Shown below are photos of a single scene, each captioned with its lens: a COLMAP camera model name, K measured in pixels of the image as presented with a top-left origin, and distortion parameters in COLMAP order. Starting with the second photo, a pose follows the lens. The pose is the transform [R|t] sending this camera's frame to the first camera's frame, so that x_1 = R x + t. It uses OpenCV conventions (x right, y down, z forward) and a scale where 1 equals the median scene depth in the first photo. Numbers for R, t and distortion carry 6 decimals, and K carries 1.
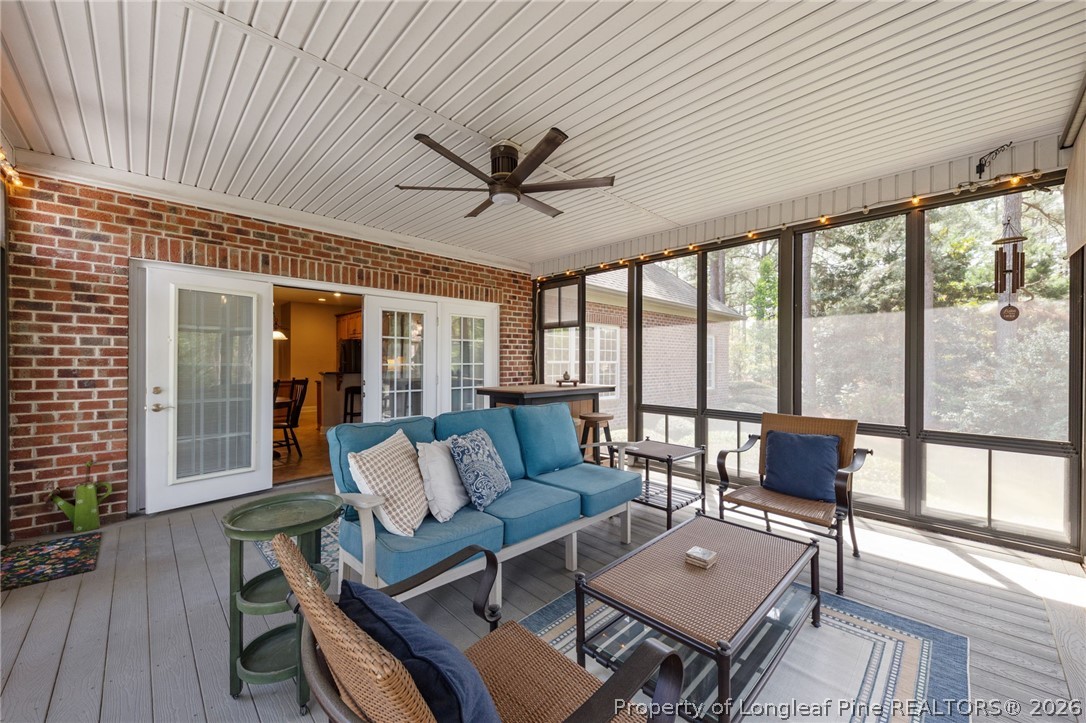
lens RADIAL K [[430.4, 0, 543.0], [0, 430.4, 361.5], [0, 0, 1]] dist [-0.000290, -0.015423]
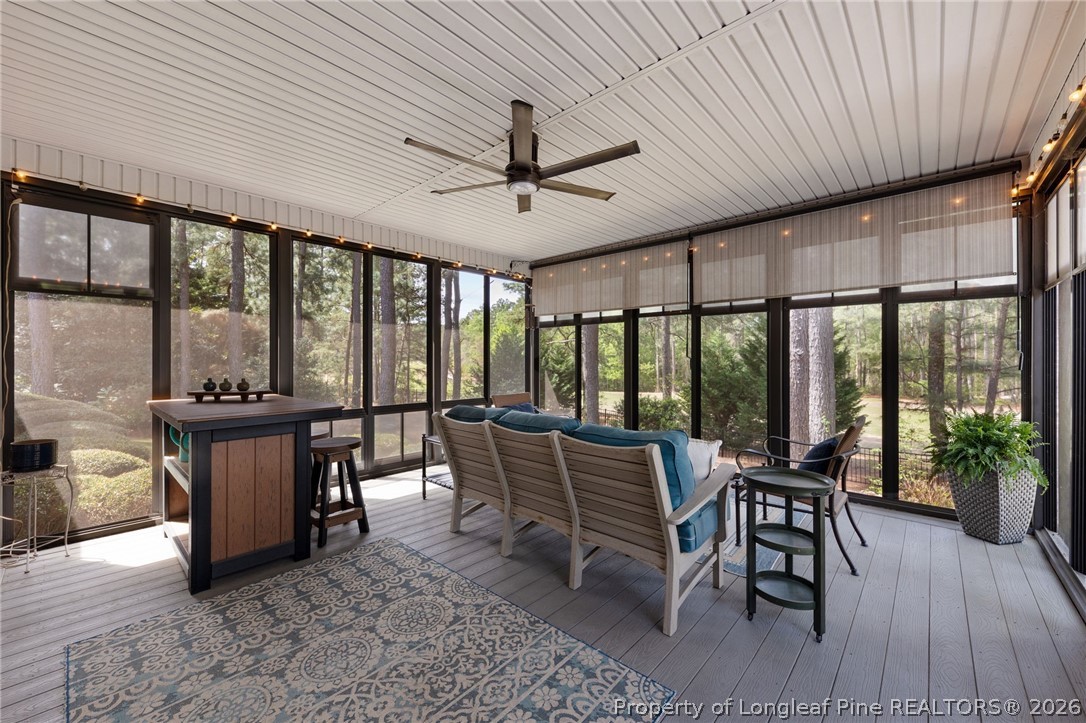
lens RADIAL K [[383.1, 0, 539.2], [0, 383.1, 357.3], [0, 0, 1]] dist [0.007670, -0.000071]
pose [[-0.059288, 0.000428, 0.998241, -0.443729], [0.003452, 0.999994, -0.000223, -0.002933], [-0.998235, 0.003433, -0.059289, 0.501779]]
